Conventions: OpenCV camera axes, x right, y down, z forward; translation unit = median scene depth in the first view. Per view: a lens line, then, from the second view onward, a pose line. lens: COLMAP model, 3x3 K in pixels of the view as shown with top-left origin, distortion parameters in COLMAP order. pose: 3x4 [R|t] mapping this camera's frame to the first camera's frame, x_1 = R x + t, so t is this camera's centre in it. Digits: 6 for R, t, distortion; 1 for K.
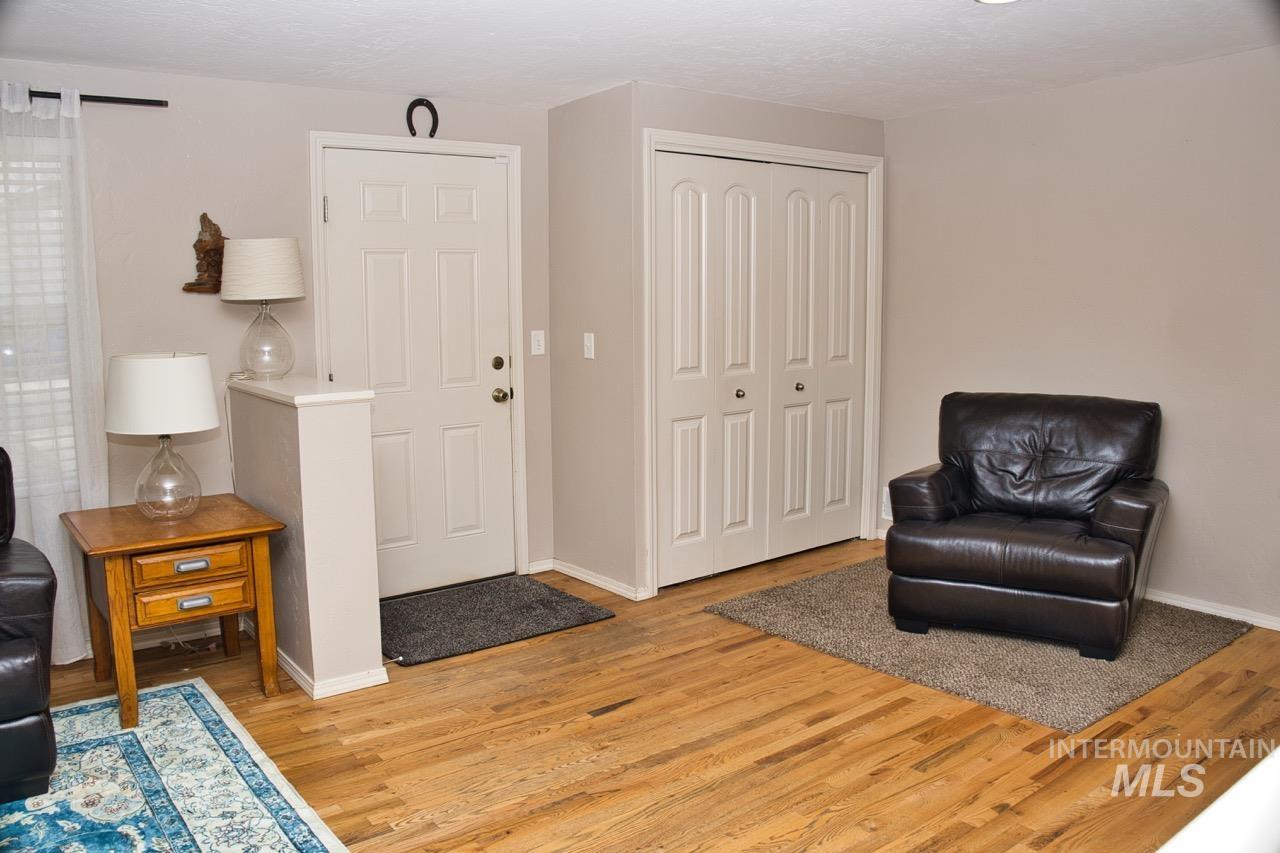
lens RADIAL K [[994.2, 0, 635.0], [0, 994.2, 420.9], [0, 0, 1]] dist [-0.195276, 0.118537]
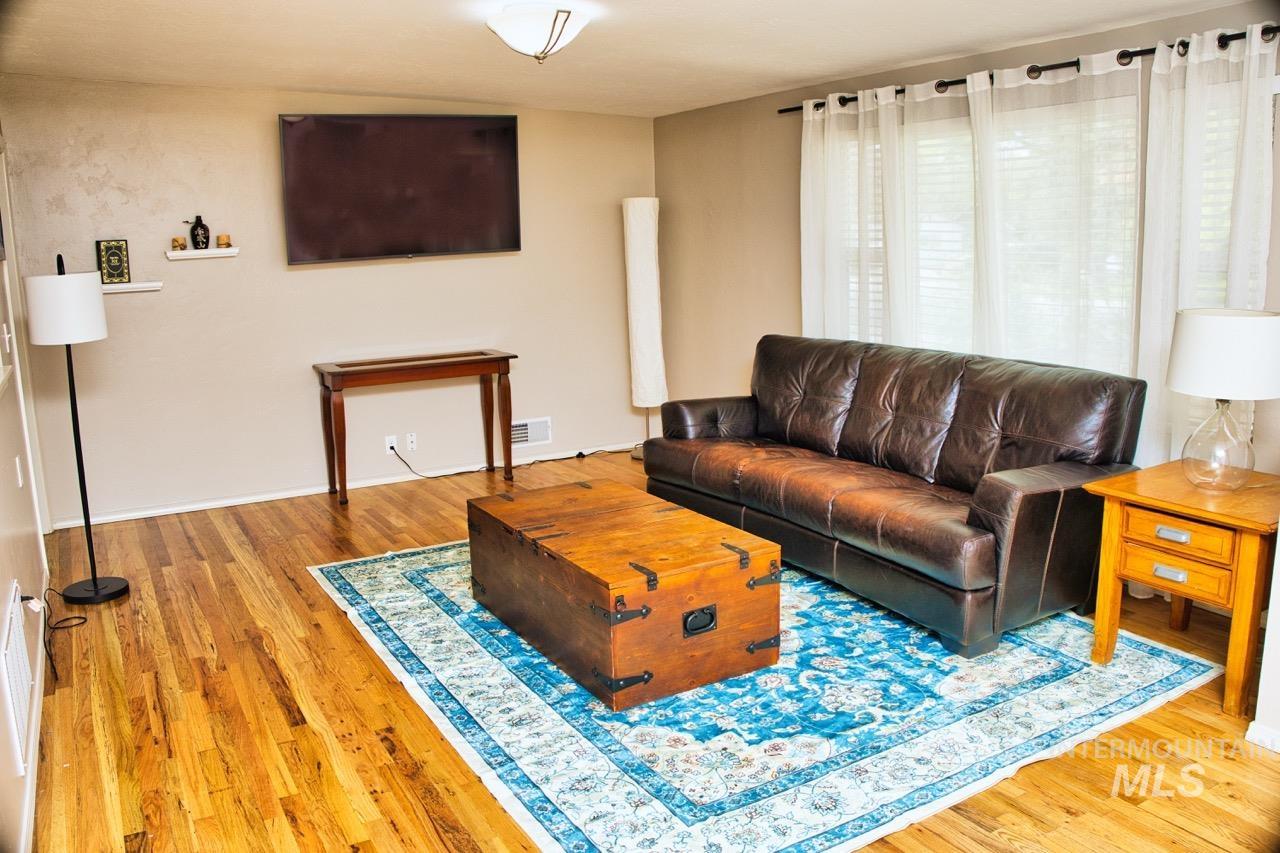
lens RADIAL K [[994.2, 0, 635.0], [0, 994.2, 420.9], [0, 0, 1]] dist [-0.195276, 0.118537]
pose [[-0.126245, 0.191007, -0.973437, 0.467991], [-0.111365, 0.972356, 0.205237, -0.086768], [0.985728, 0.134317, -0.101484, 0.523490]]
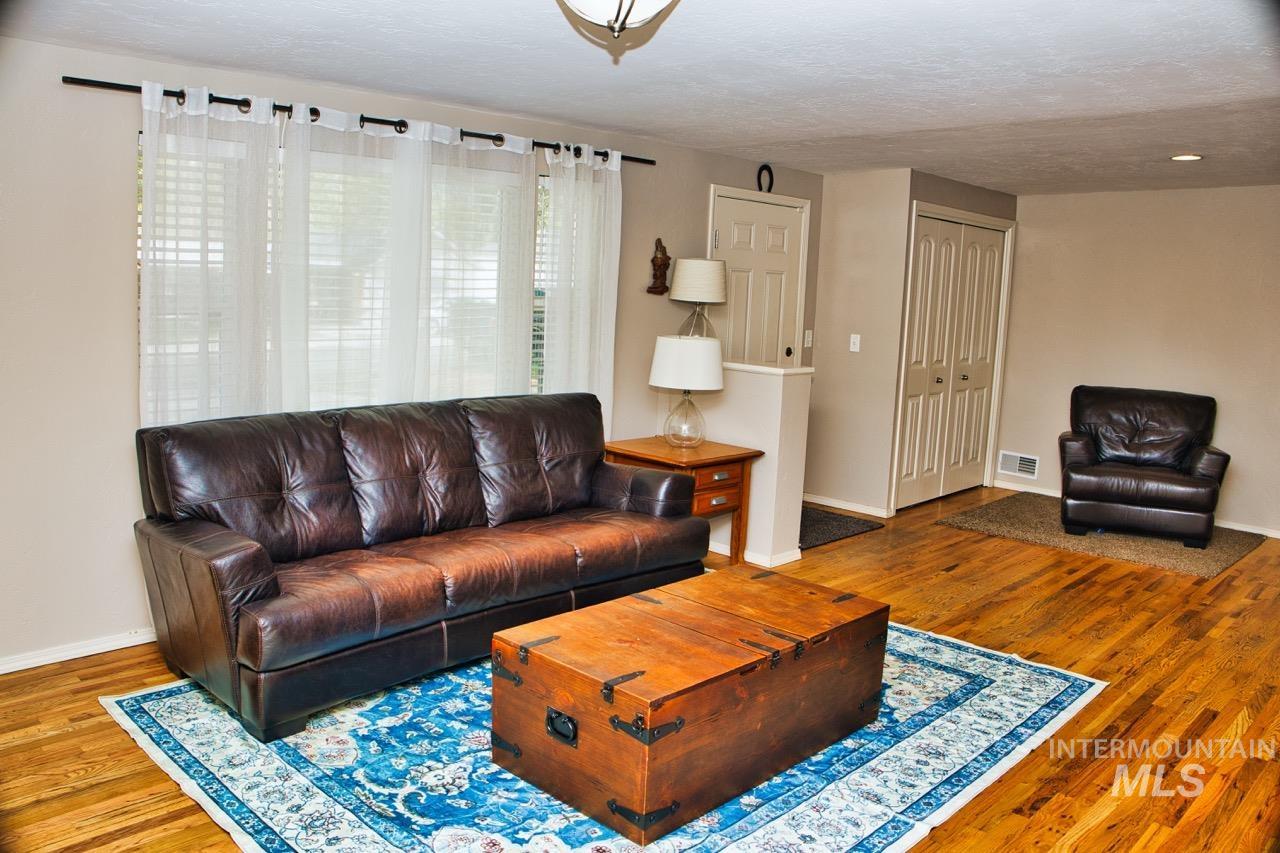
lens RADIAL K [[994.2, 0, 635.0], [0, 994.2, 420.9], [0, 0, 1]] dist [-0.195276, 0.118537]
pose [[0.989724, 0.032578, 0.139228, -0.766088], [-0.034391, 0.999352, 0.010632, 0.045895], [-0.138792, -0.015311, 0.990203, -0.523661]]
